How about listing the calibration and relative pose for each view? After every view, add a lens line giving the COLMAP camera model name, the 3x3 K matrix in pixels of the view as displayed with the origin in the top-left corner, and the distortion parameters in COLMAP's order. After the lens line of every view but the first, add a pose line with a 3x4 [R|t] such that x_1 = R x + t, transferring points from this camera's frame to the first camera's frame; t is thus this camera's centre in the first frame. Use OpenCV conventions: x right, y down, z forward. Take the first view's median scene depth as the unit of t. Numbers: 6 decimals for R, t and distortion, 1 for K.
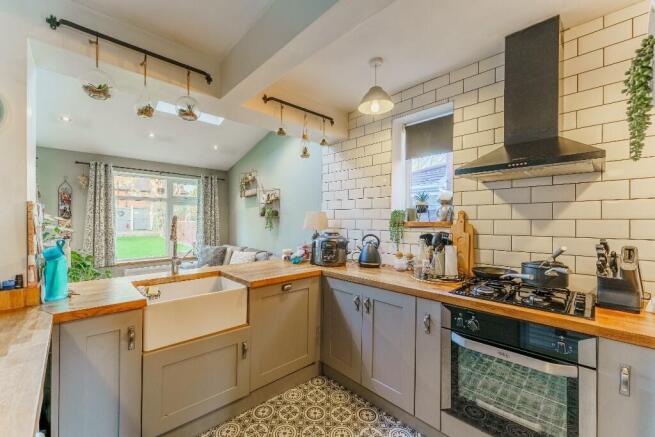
lens RADIAL K [[270.6, 0, 326.7], [0, 270.6, 220.1], [0, 0, 1]] dist [0.004870, 0.000559]
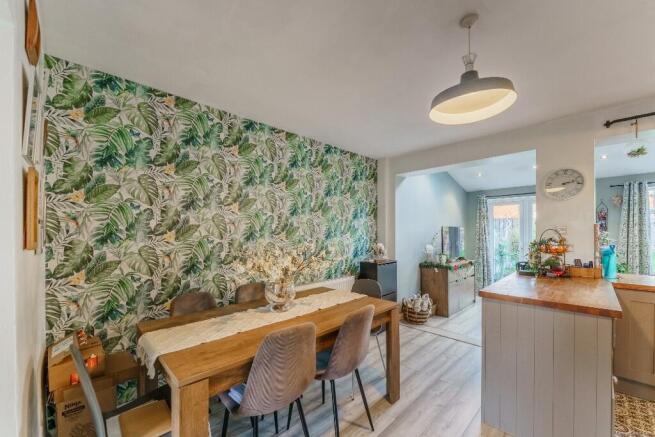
lens RADIAL K [[270.6, 0, 325.4], [0, 270.6, 231.3], [0, 0, 1]] dist [0.004870, 0.000559]
pose [[0.035794, -0.004161, -0.999351, 0.266391], [0.000319, 0.999991, -0.004152, -0.003606], [0.999359, -0.000170, 0.035795, -0.340712]]
